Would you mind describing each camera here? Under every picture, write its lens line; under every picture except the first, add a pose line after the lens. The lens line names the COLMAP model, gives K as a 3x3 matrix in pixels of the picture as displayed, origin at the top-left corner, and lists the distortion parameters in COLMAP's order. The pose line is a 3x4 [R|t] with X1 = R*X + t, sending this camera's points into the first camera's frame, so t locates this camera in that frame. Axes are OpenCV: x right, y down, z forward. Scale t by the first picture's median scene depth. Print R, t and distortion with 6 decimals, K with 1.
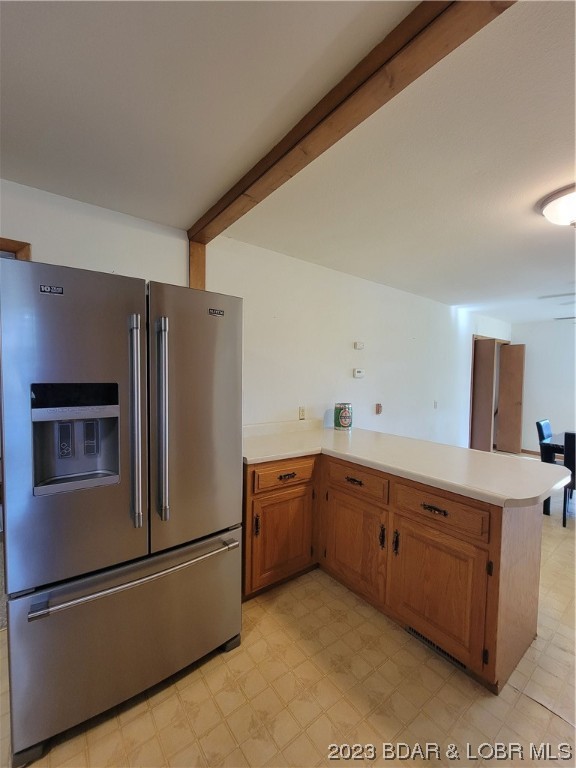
lens RADIAL K [[313.1, 0, 287.9], [0, 313.1, 385.3], [0, 0, 1]] dist [-0.001884, -0.000234]
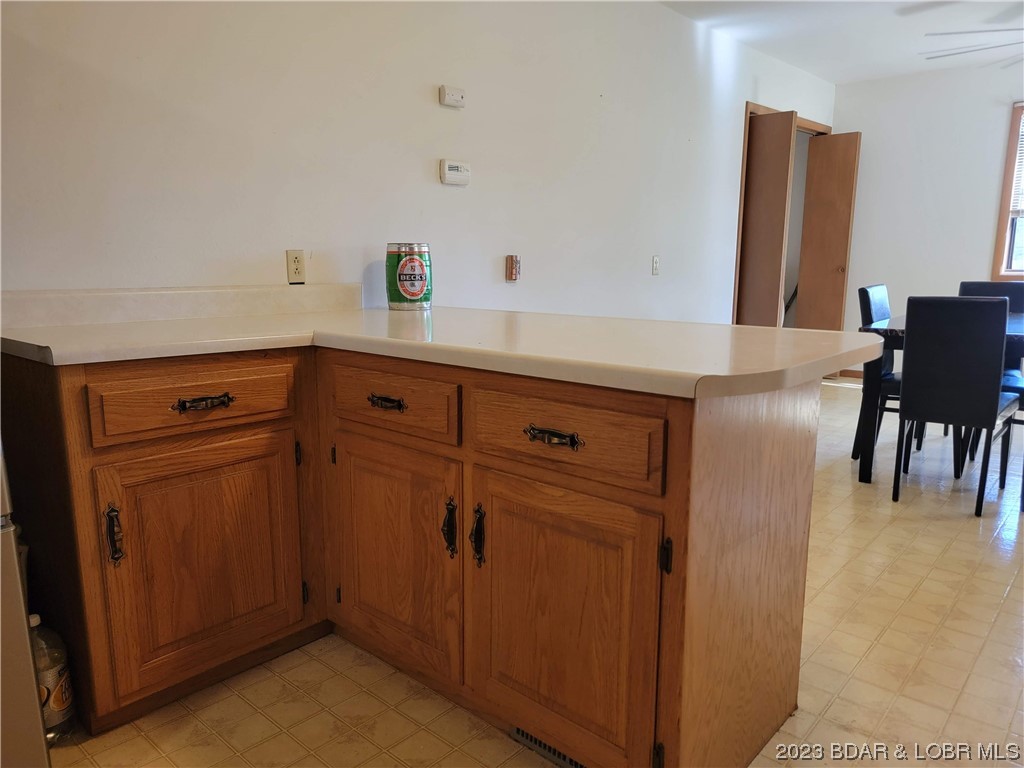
lens RADIAL K [[707.2, 0, 522.1], [0, 707.2, 390.6], [0, 0, 1]] dist [0.080464, -0.082164]
pose [[0.981955, -0.053668, 0.181338, 0.227062], [0.025814, 0.987950, 0.152606, 0.169062], [-0.187343, -0.145171, 0.971508, 0.123306]]
